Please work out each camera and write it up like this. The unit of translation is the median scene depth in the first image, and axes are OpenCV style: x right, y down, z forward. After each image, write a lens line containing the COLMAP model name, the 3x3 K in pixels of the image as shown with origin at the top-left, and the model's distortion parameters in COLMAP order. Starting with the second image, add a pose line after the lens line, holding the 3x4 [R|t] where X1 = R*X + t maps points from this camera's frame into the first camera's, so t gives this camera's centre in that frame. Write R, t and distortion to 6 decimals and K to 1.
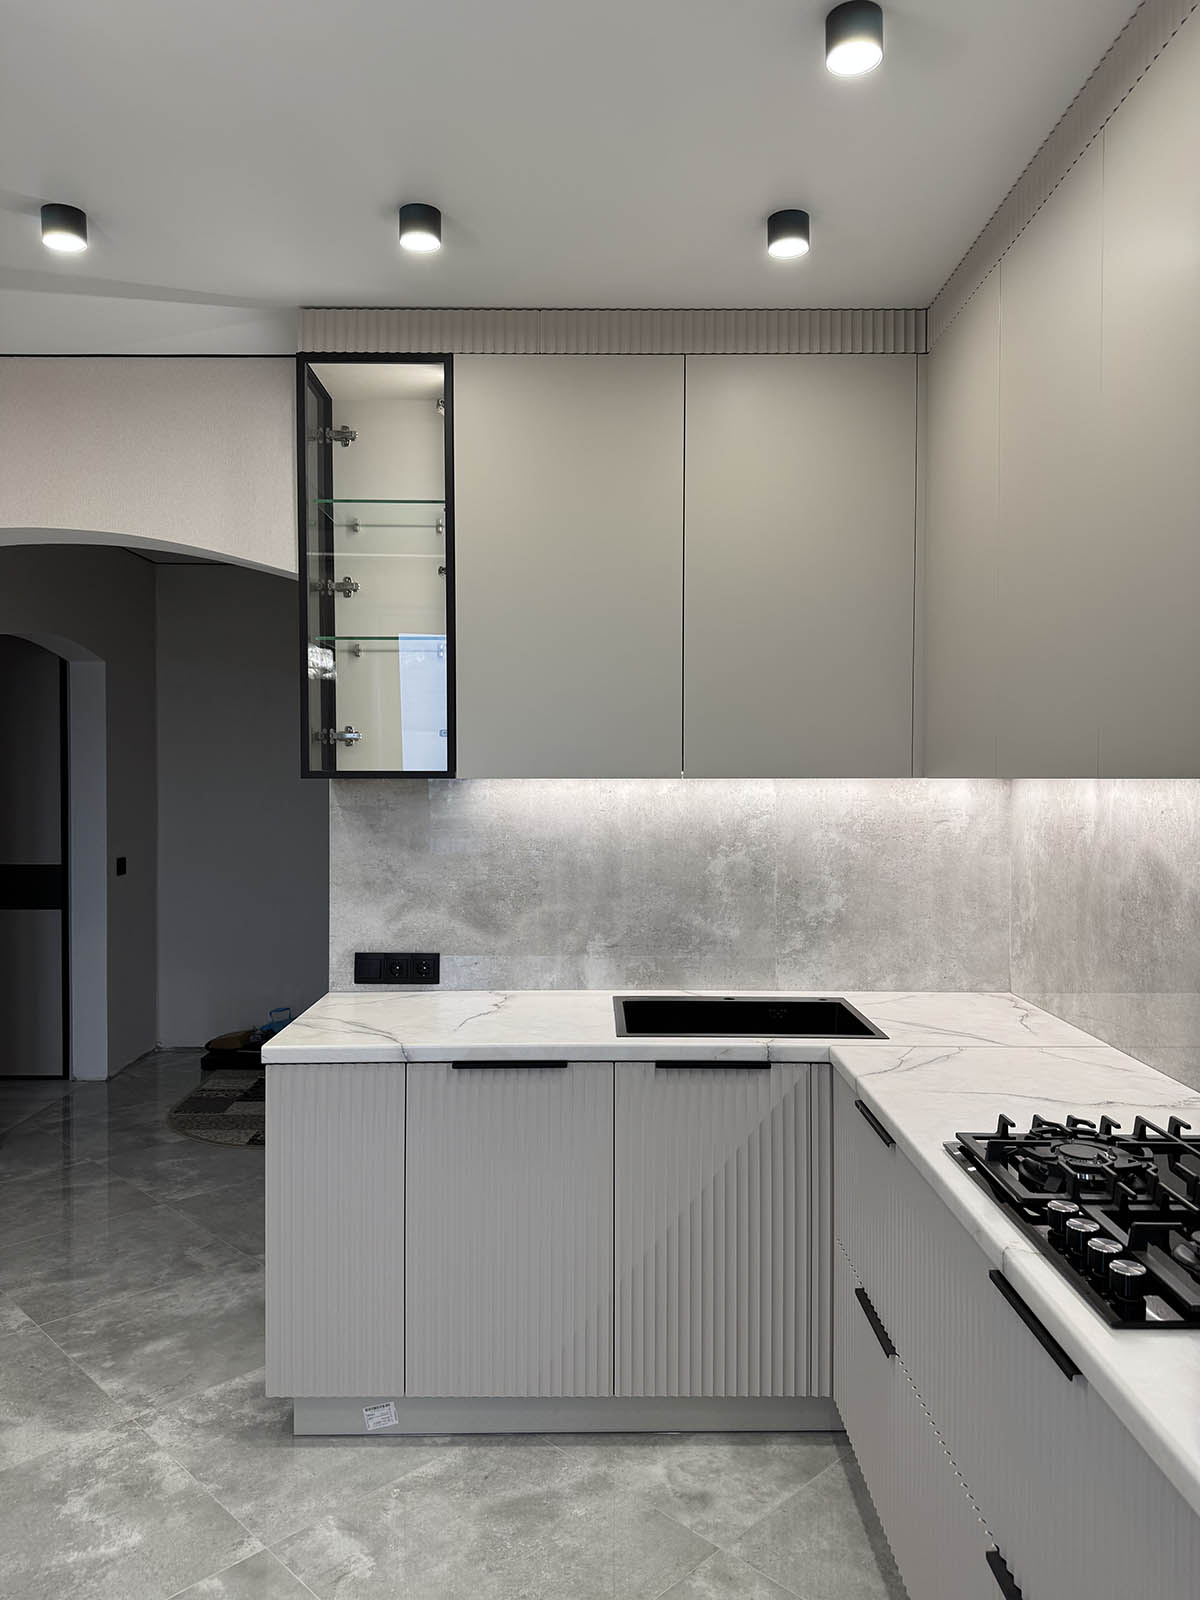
lens RADIAL K [[1111.0, 0, 600.0], [0, 1111.0, 800.0], [0, 0, 1]] dist [0.116902, -0.156681]
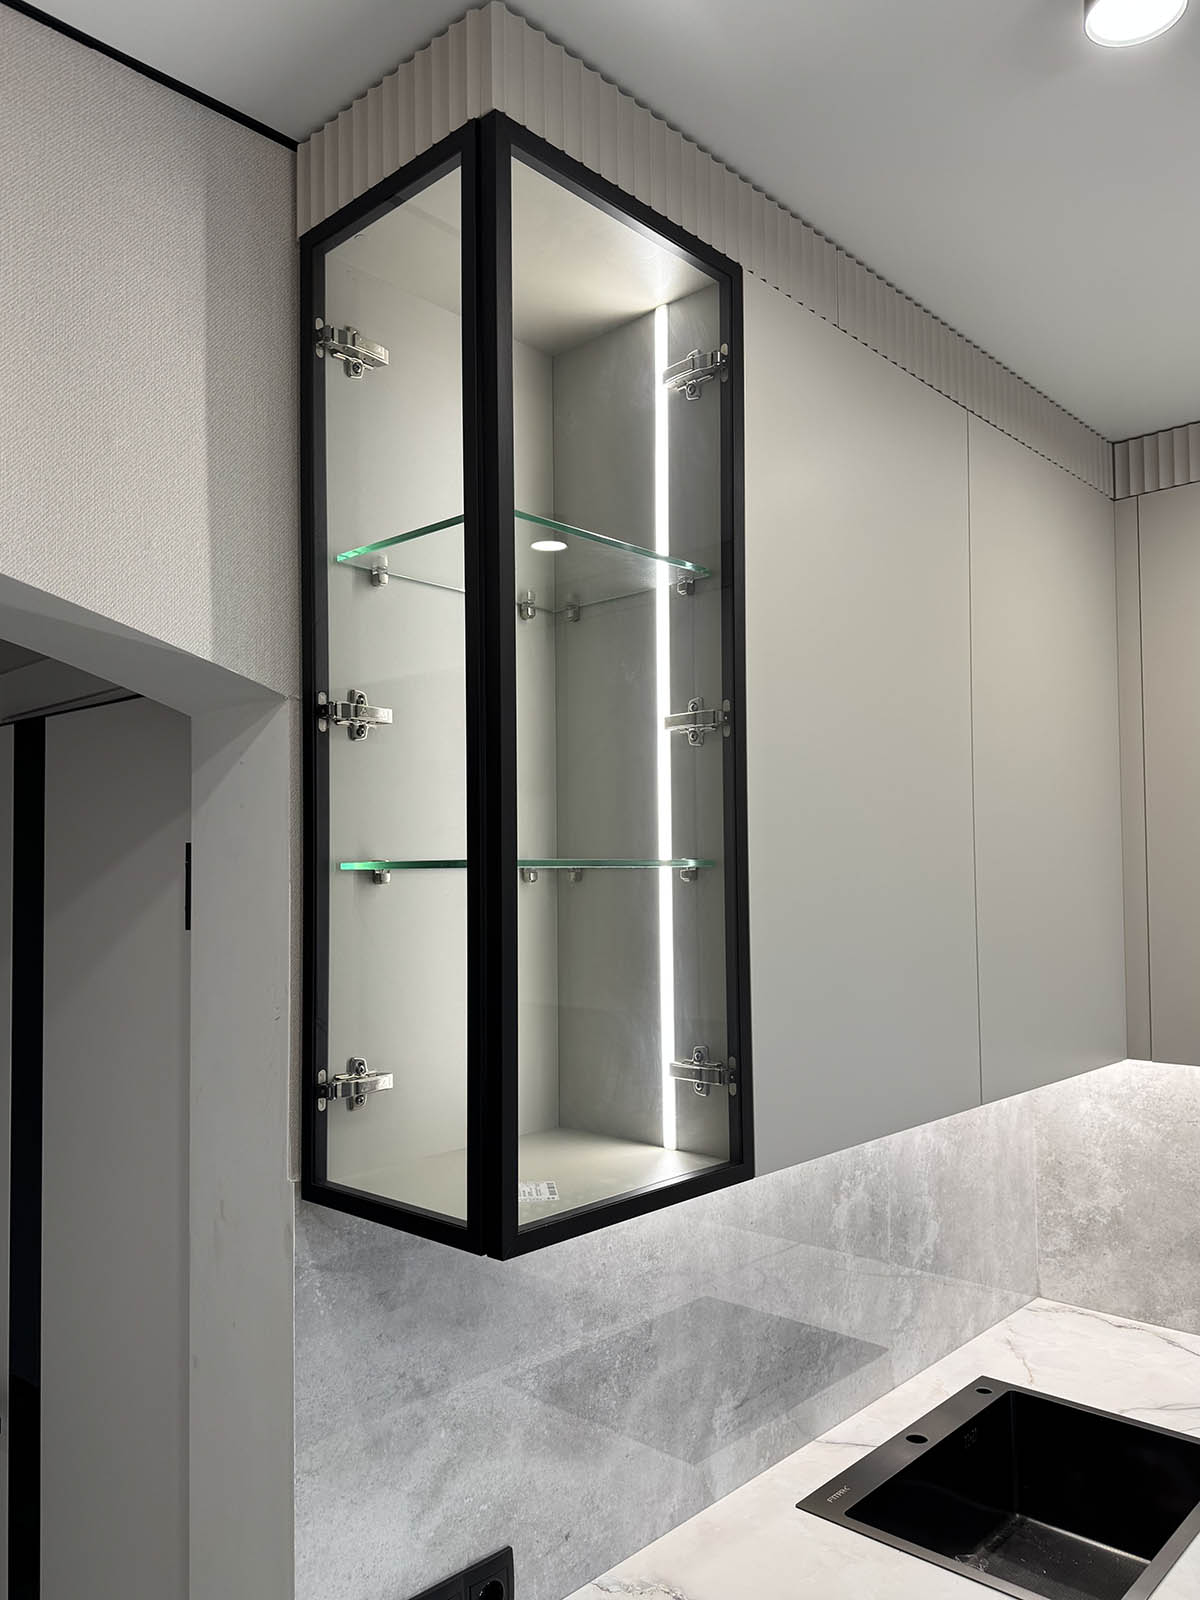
lens RADIAL K [[1177.8, 0, 599.5], [0, 1177.8, 852.0], [0, 0, 1]] dist [0.008664, -0.002099]
pose [[0.689404, 0.012252, 0.724274, -0.463900], [0.028886, 0.998597, -0.044388, -0.117353], [-0.723801, 0.051523, 0.688082, 0.636614]]
